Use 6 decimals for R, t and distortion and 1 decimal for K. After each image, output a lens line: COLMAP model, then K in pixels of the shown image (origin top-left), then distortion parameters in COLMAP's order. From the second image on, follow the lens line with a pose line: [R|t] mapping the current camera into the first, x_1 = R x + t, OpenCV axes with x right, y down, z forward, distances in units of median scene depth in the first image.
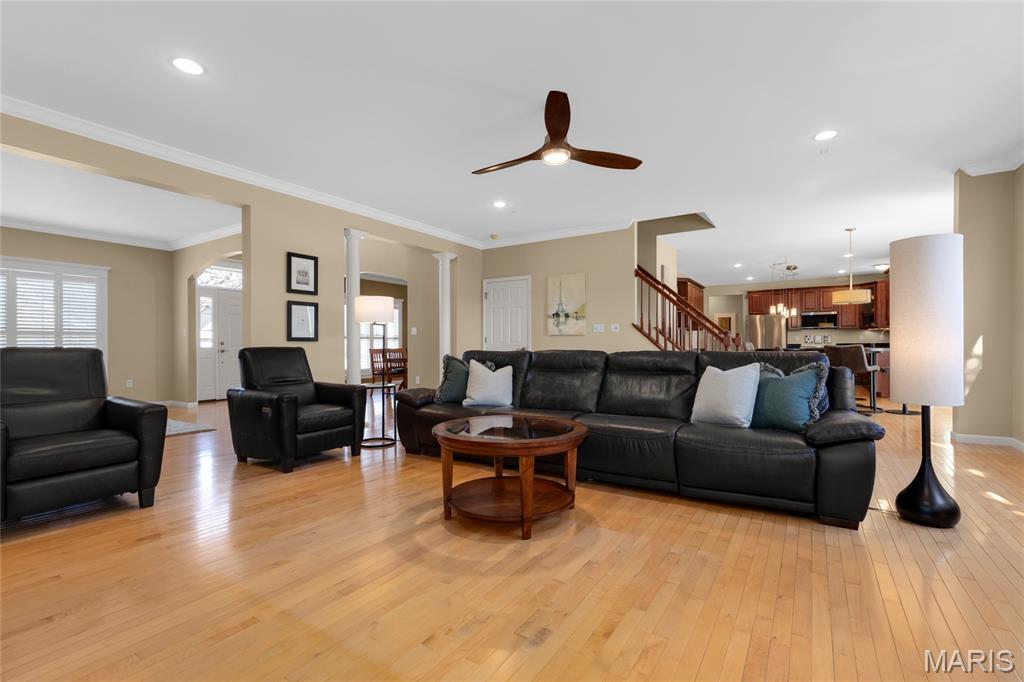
lens RADIAL K [[455.0, 0, 509.2], [0, 455.0, 343.0], [0, 0, 1]] dist [0.001145, 0.000206]
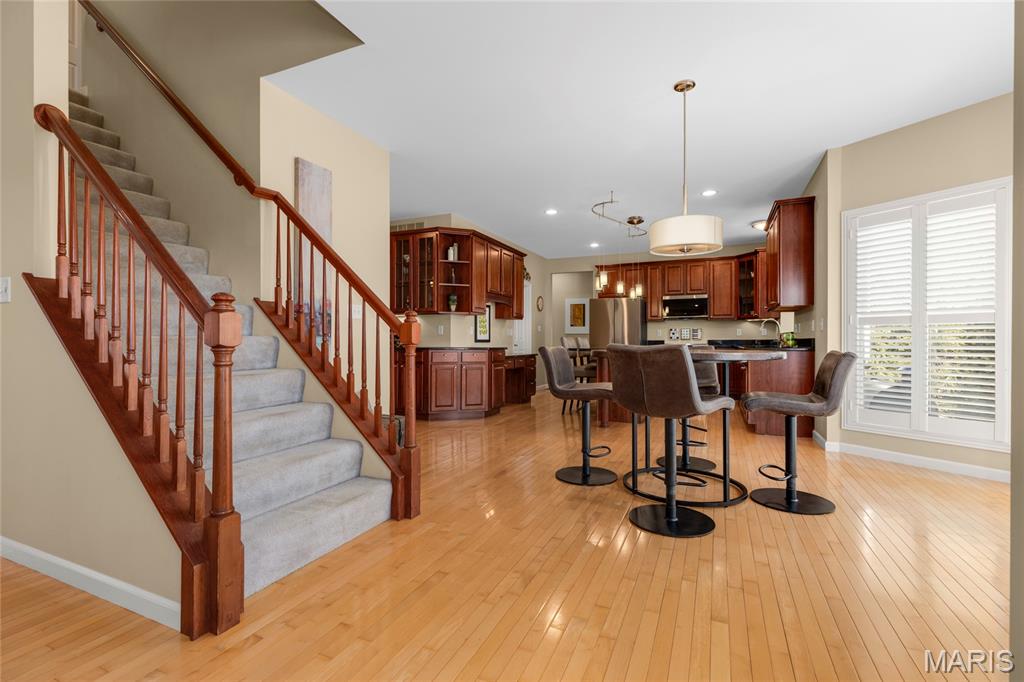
lens RADIAL K [[455.0, 0, 514.9], [0, 455.0, 339.9], [0, 0, 1]] dist [0.001145, 0.000206]
pose [[0.986180, 0.001855, 0.165668, 0.306296], [-0.002366, 0.999993, 0.002889, 0.000038], [-0.165662, -0.003241, 0.986177, 0.350698]]
